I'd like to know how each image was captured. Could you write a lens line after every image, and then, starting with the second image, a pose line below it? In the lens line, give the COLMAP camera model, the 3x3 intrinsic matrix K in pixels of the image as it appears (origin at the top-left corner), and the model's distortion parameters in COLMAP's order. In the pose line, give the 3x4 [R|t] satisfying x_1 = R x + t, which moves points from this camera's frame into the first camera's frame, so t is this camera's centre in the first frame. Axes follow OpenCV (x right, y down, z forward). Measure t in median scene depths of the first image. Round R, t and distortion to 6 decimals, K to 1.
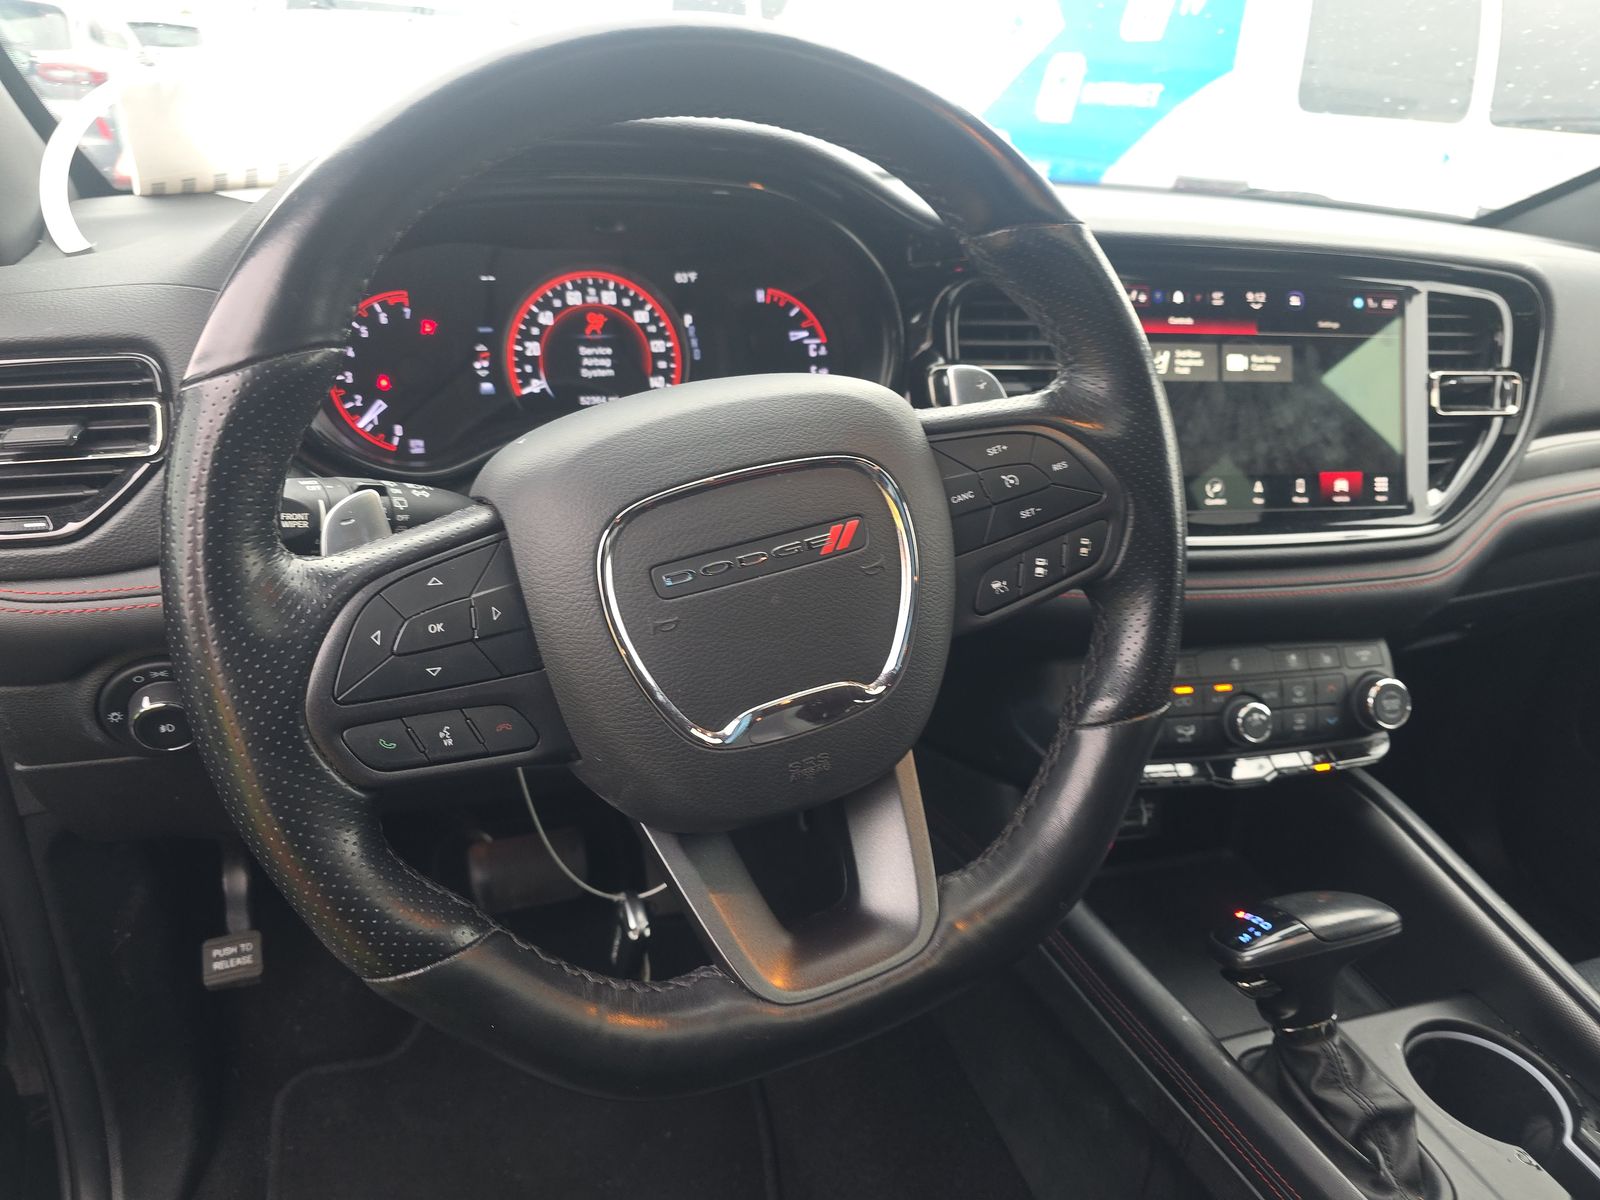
lens RADIAL K [[1085.5, 0, 792.1], [0, 1085.5, 591.5], [0, 0, 1]] dist [0.023073, -0.029800]
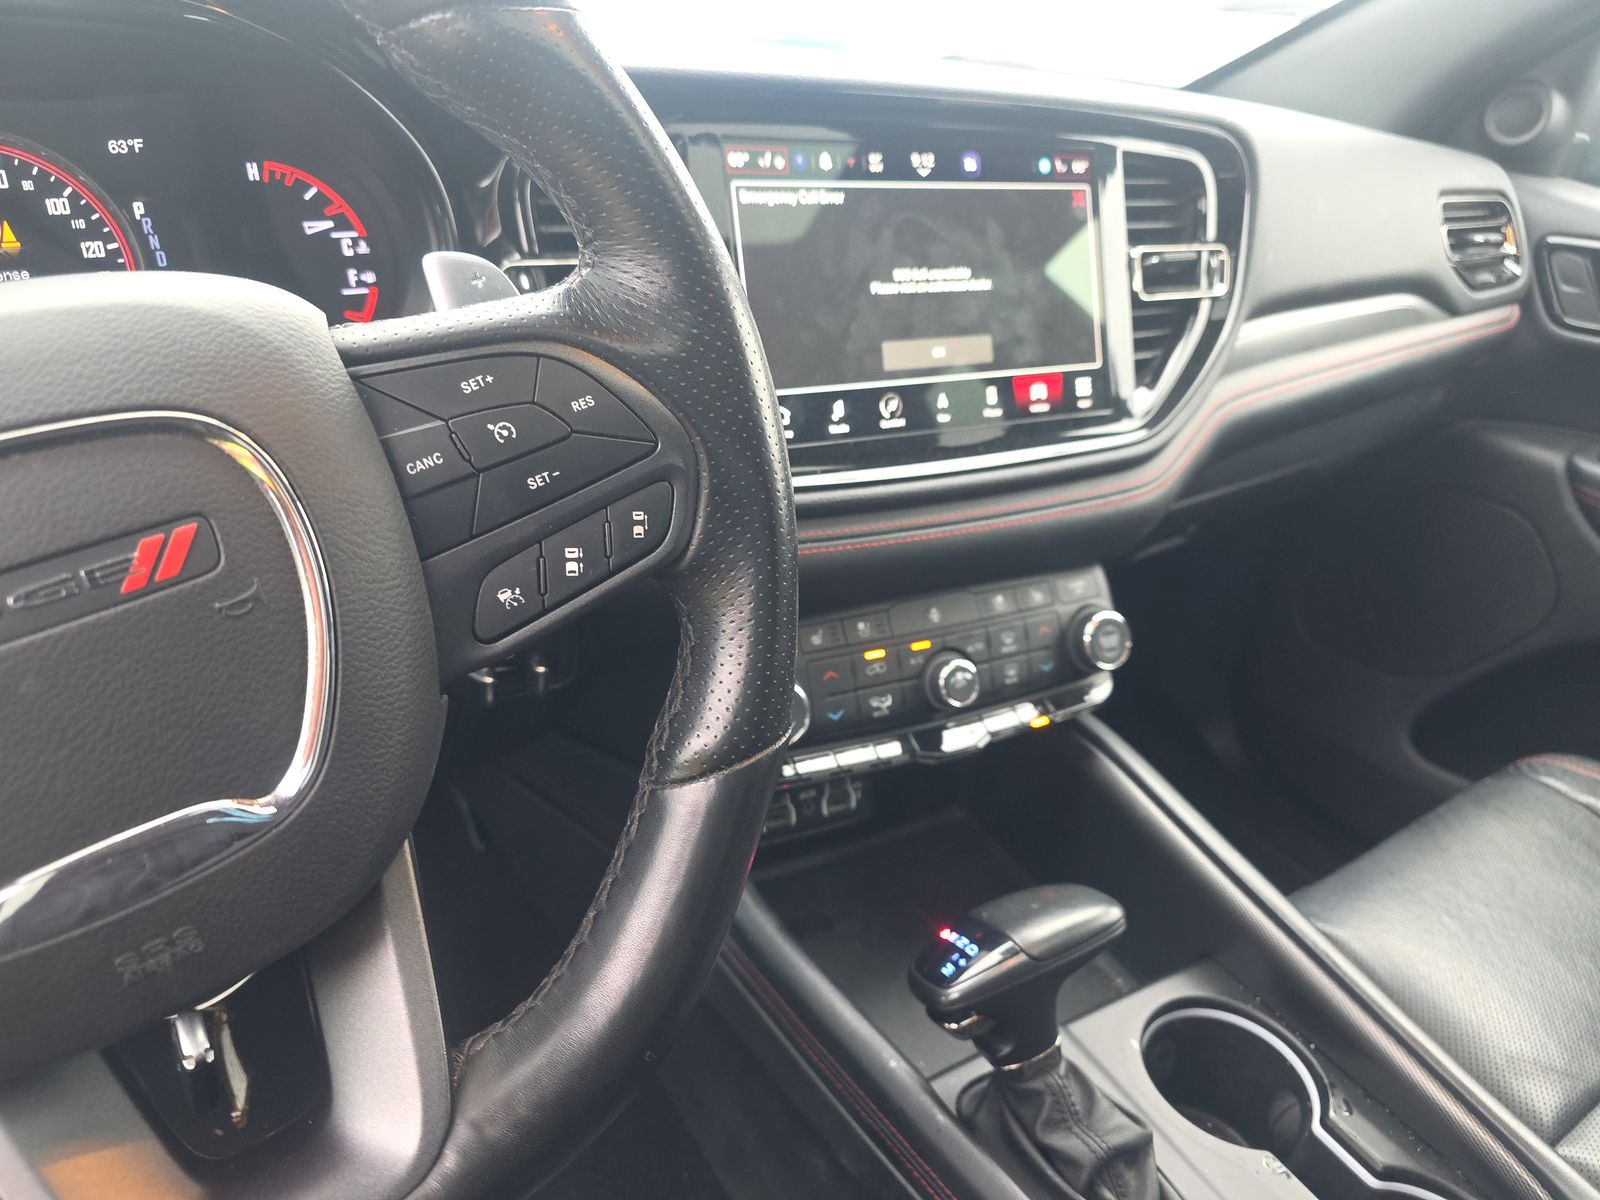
lens RADIAL K [[1082.5, 0, 800.0], [0, 1082.5, 600.0], [0, 0, 1]] dist [0.042865, -0.059199]
pose [[0.976106, -0.099515, 0.193167, 0.158817], [0.082995, 0.992310, 0.091829, -0.032494], [-0.200820, -0.073603, 0.976859, 0.225169]]
